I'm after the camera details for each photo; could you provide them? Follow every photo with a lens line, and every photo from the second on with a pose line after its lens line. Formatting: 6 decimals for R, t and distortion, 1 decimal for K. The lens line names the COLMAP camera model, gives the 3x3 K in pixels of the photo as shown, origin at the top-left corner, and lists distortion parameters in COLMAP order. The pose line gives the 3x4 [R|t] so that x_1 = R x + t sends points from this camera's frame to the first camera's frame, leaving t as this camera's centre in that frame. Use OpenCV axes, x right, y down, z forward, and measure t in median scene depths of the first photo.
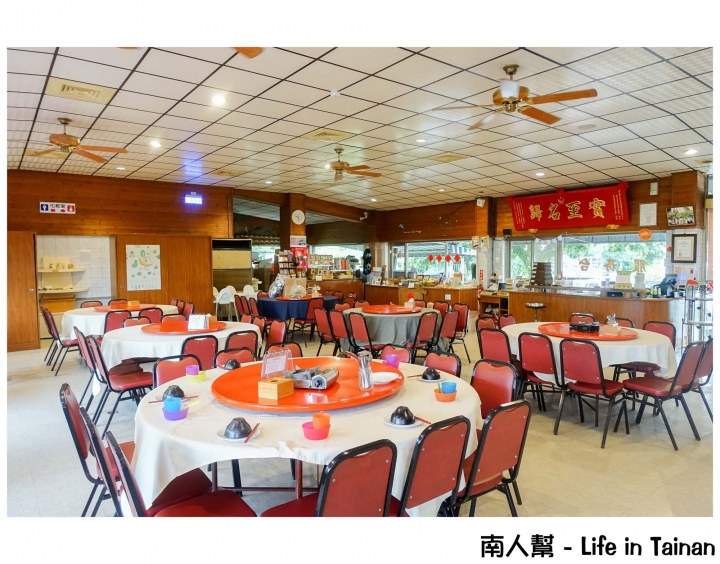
lens RADIAL K [[477.1, 0, 360.2], [0, 477.1, 282.5], [0, 0, 1]] dist [0.002381, 0.000918]
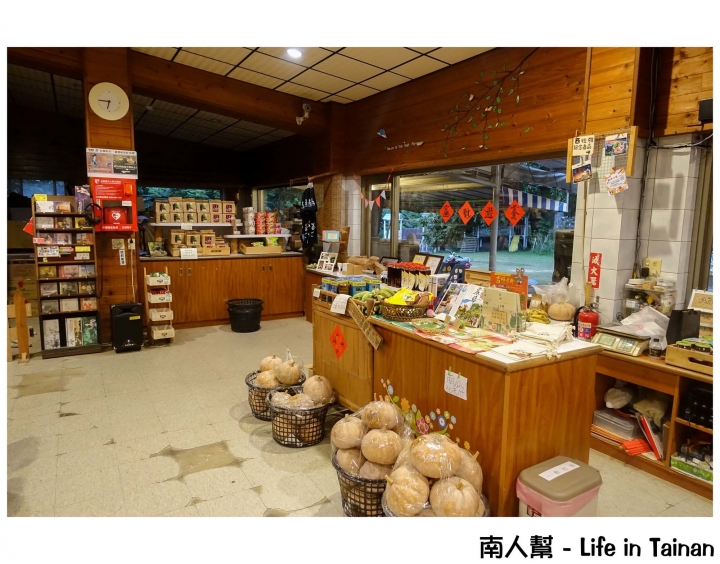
lens RADIAL K [[477.1, 0, 358.8], [0, 477.1, 280.3], [0, 0, 1]] dist [0.002381, 0.000918]
pose [[0.992049, 0.036431, -0.120466, 0.139934], [-0.025890, 0.995789, 0.087938, -0.031042], [0.123162, -0.084120, 0.988815, 0.661749]]
